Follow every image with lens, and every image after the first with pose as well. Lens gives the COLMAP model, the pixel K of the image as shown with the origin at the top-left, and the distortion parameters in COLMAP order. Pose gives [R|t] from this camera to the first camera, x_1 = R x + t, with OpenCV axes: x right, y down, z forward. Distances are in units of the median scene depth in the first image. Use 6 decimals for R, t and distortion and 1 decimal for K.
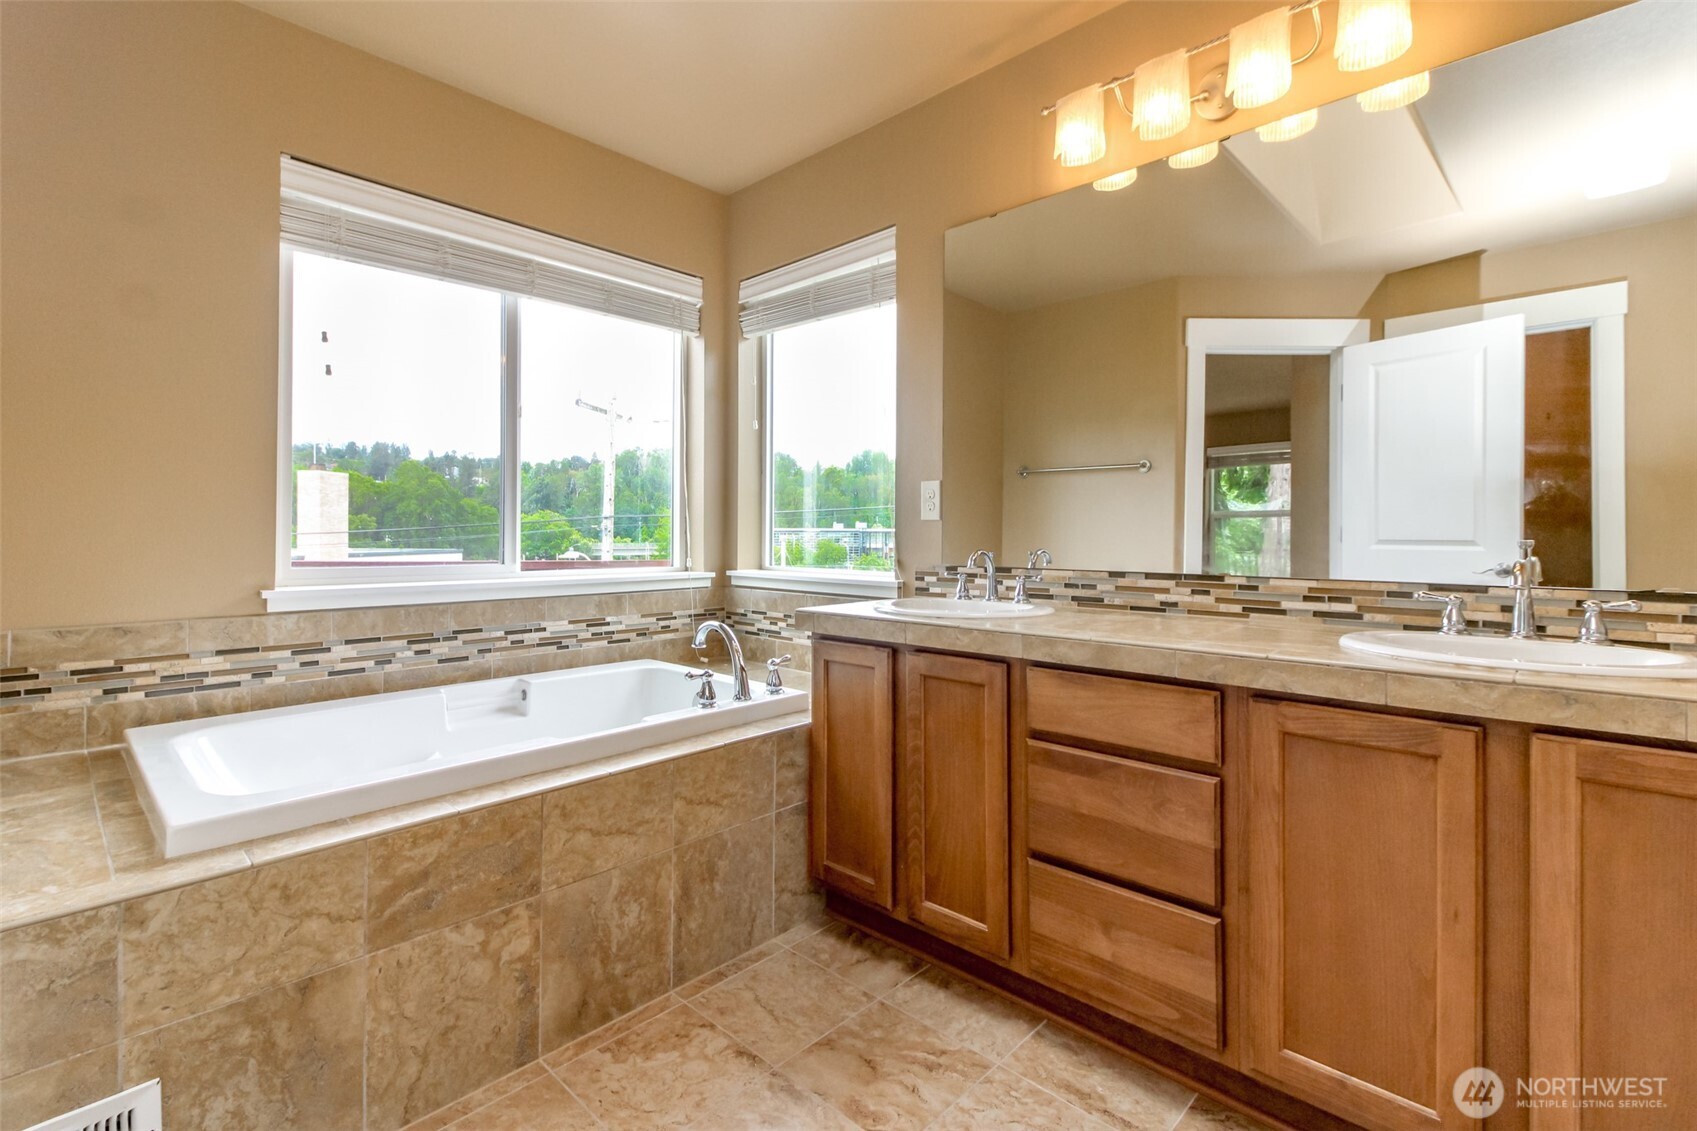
lens RADIAL K [[779.4, 0, 852.0], [0, 779.4, 541.0], [0, 0, 1]] dist [0.017314, -0.000801]
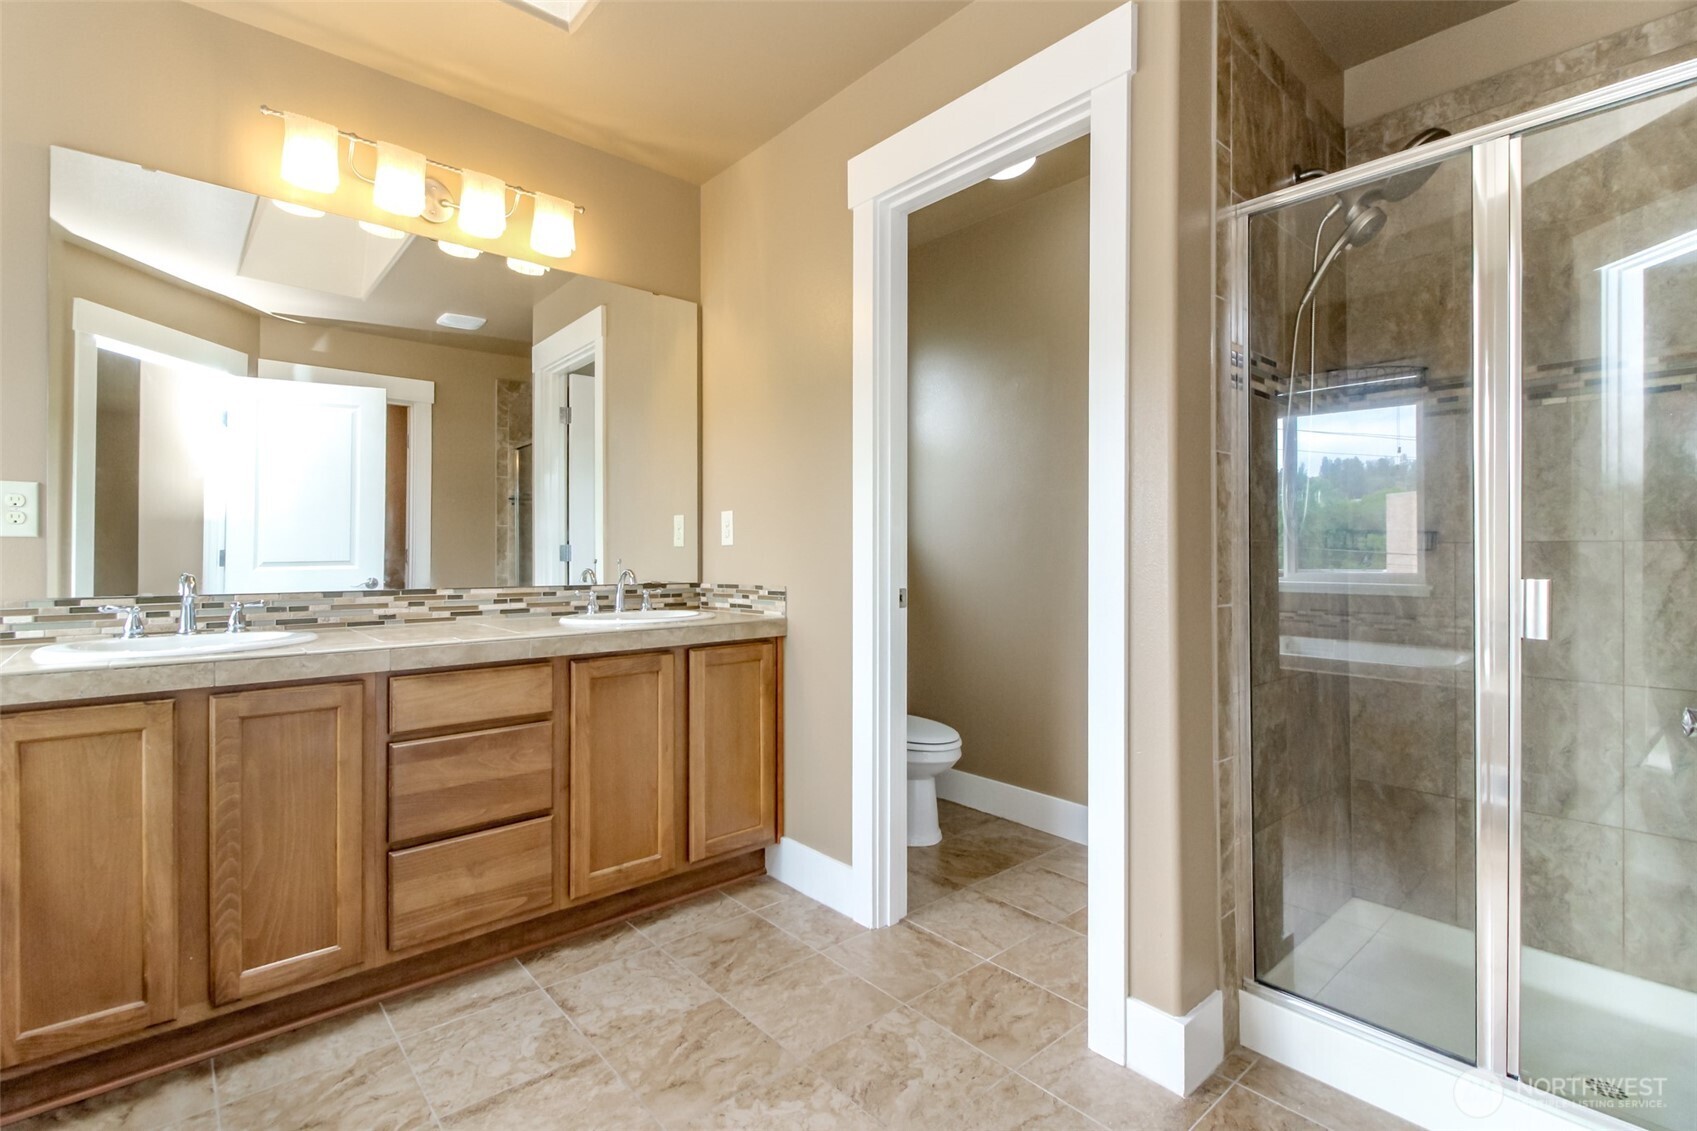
lens RADIAL K [[779.4, 0, 856.3], [0, 779.4, 557.1], [0, 0, 1]] dist [0.017314, -0.000801]
pose [[0.079463, -0.005645, 0.996822, -0.796912], [0.007286, 0.999961, 0.005082, -0.009309], [-0.996811, 0.006859, 0.079501, 0.252631]]
